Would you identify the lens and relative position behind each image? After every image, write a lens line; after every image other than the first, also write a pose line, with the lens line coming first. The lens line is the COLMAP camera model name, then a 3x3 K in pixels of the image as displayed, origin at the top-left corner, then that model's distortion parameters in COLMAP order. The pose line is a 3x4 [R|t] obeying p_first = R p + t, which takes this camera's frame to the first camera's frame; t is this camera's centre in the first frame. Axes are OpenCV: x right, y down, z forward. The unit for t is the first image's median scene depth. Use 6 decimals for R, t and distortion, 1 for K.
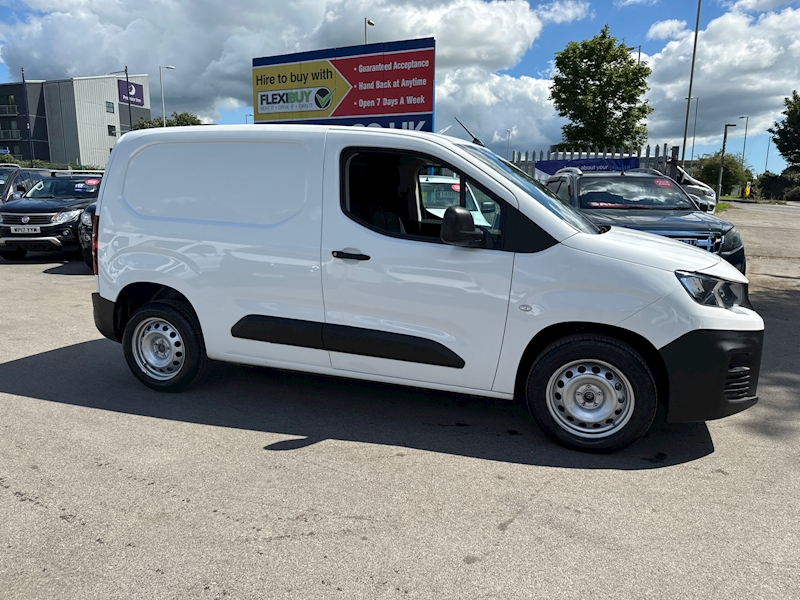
lens RADIAL K [[576.8, 0, 400.0], [0, 576.8, 300.0], [0, 0, 1]] dist [0.061475, -0.091503]
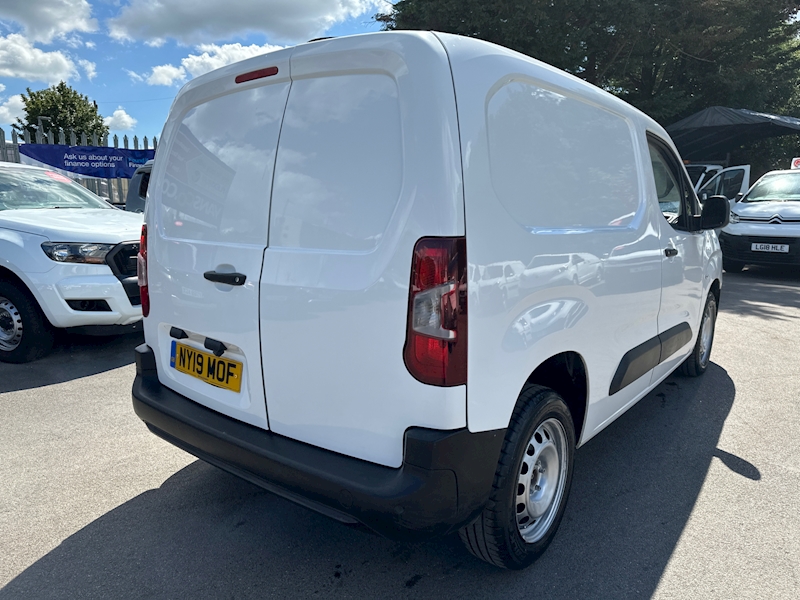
lens RADIAL K [[573.7, 0, 389.6], [0, 573.7, 300.9], [0, 0, 1]] dist [-0.004268, 0.000782]
pose [[0.319992, -0.173346, 0.931427, -0.294332], [0.165454, 0.978236, 0.125215, -0.051105], [-0.932861, 0.114040, 0.341709, 0.303531]]
